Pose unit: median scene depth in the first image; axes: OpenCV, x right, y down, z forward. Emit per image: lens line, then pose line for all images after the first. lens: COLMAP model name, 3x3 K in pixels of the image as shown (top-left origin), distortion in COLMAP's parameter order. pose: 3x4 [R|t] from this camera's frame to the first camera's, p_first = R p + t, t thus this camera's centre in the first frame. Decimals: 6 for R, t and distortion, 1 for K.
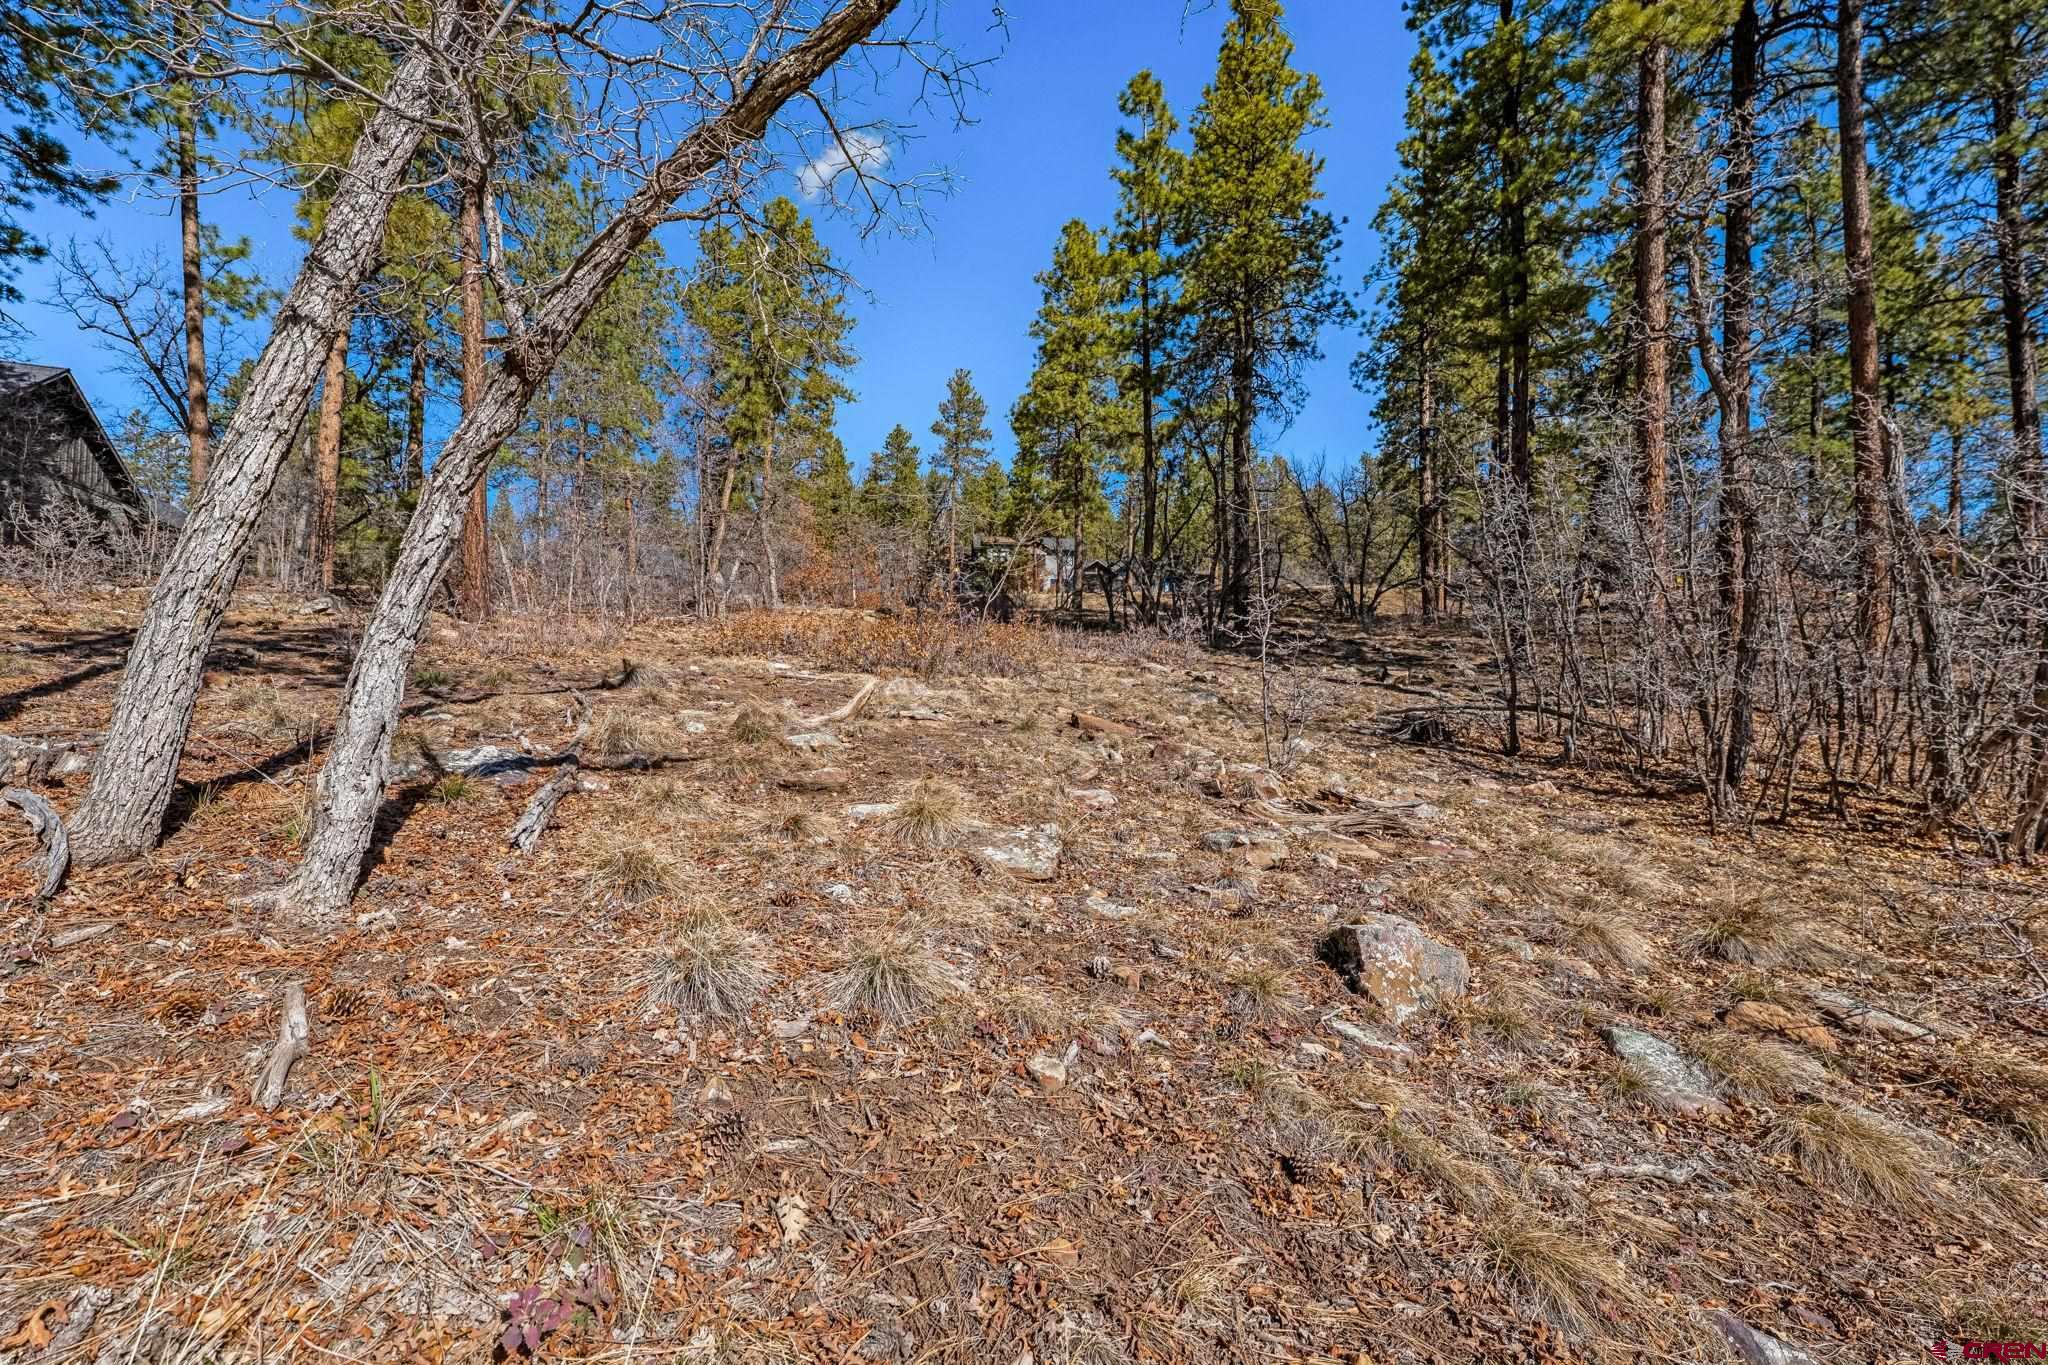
lens RADIAL K [[868.4, 0, 1024.0], [0, 868.4, 682.5], [0, 0, 1]] dist [0.000137, 0.000064]
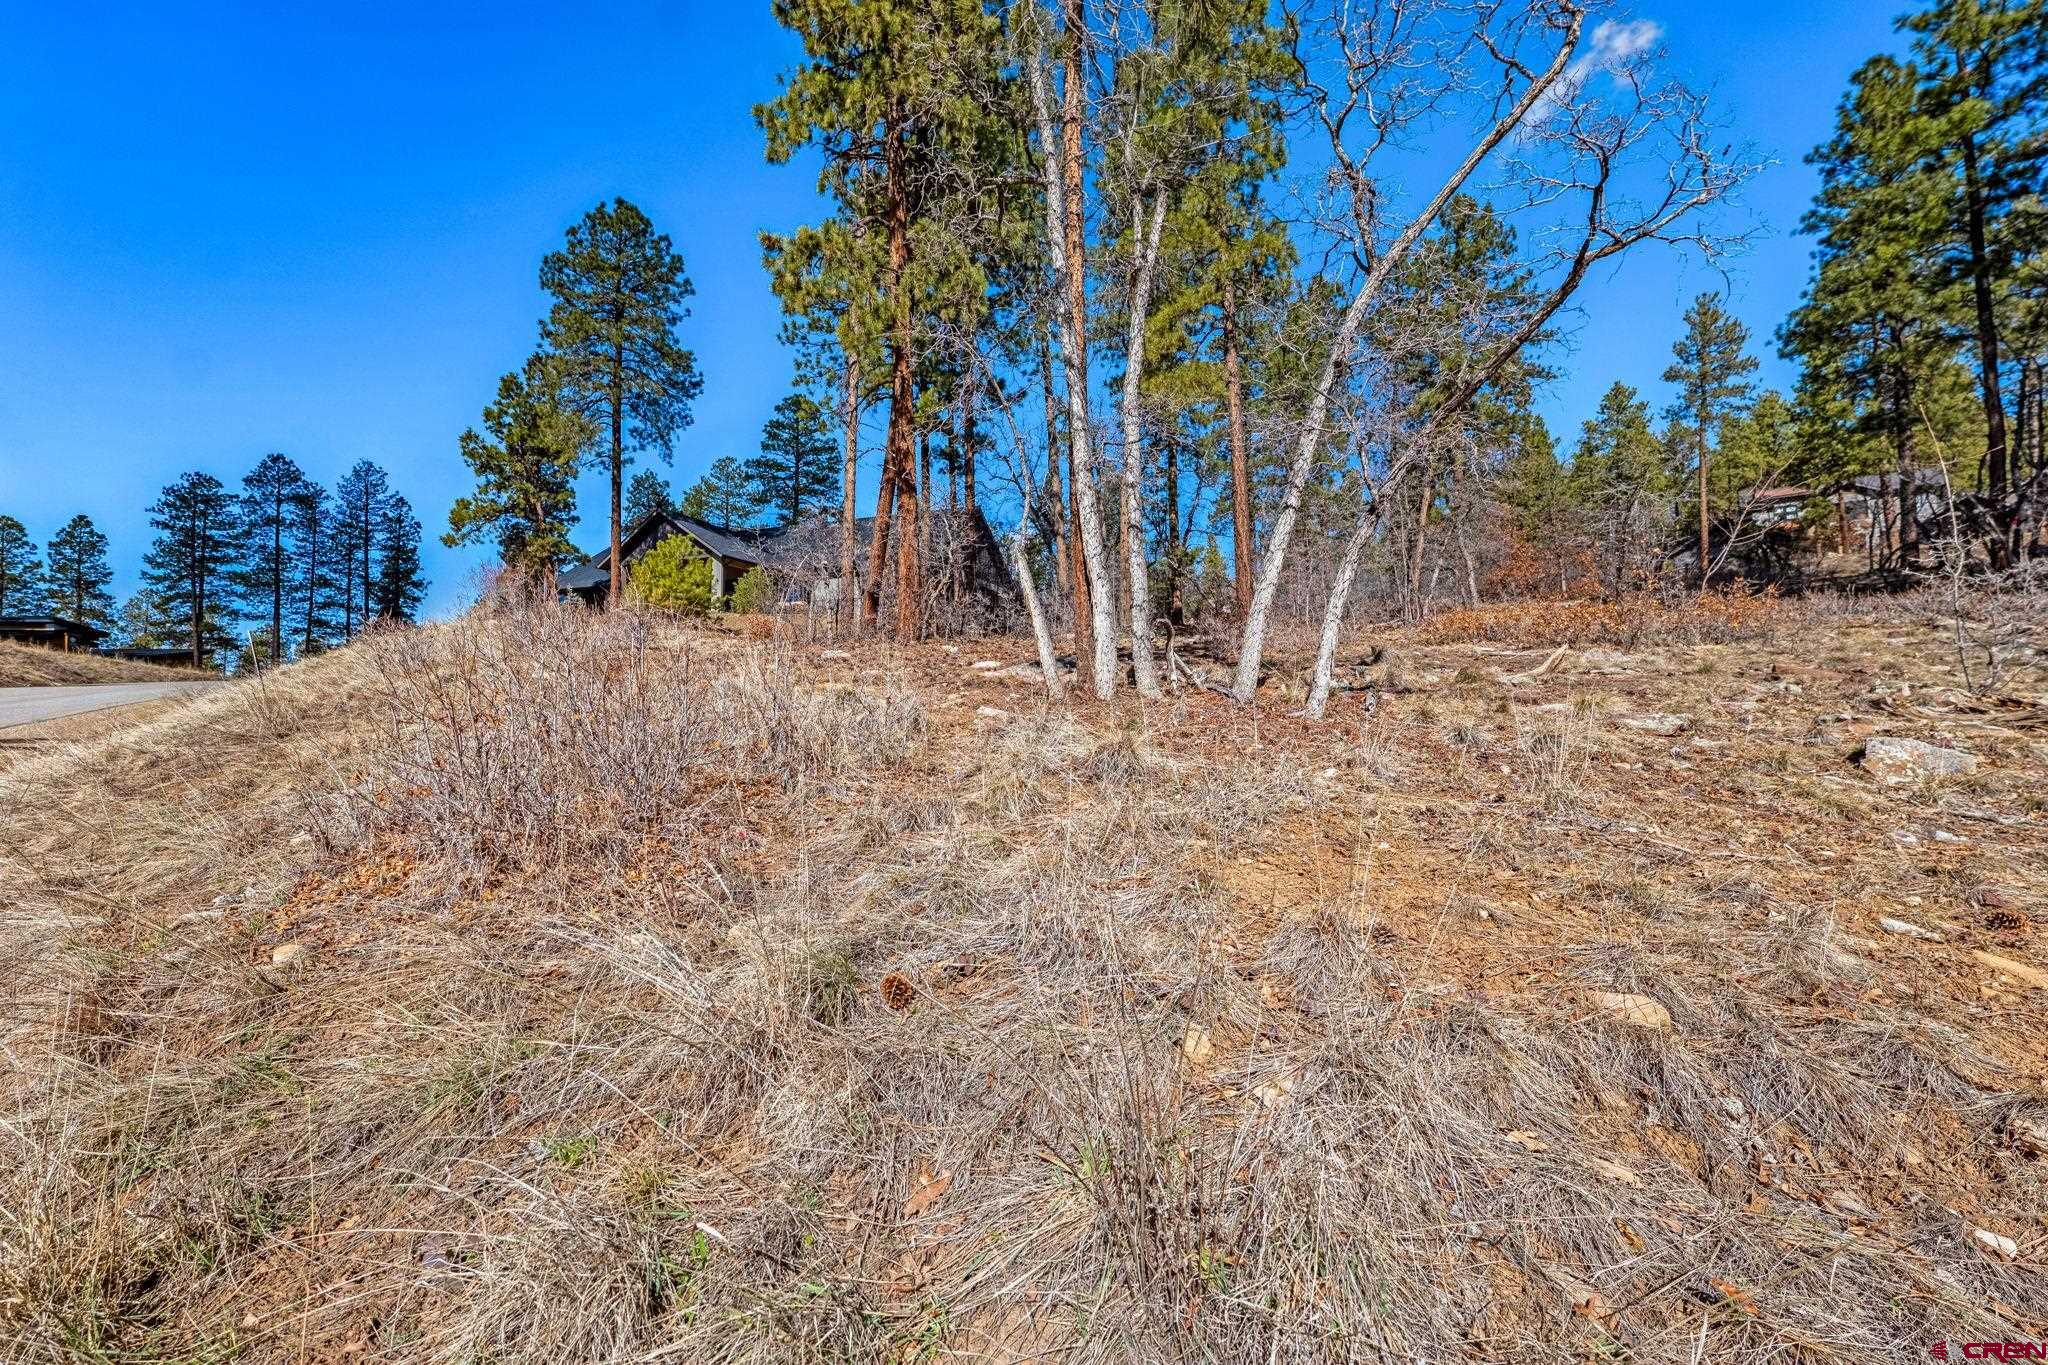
lens RADIAL K [[868.4, 0, 1024.0], [0, 868.4, 682.5], [0, 0, 1]] dist [0.000137, 0.000064]
pose [[0.724329, -0.049503, -0.687675, 0.029979], [0.038434, 0.998767, -0.031414, 0.013688], [0.688382, -0.003676, 0.725339, -0.114967]]
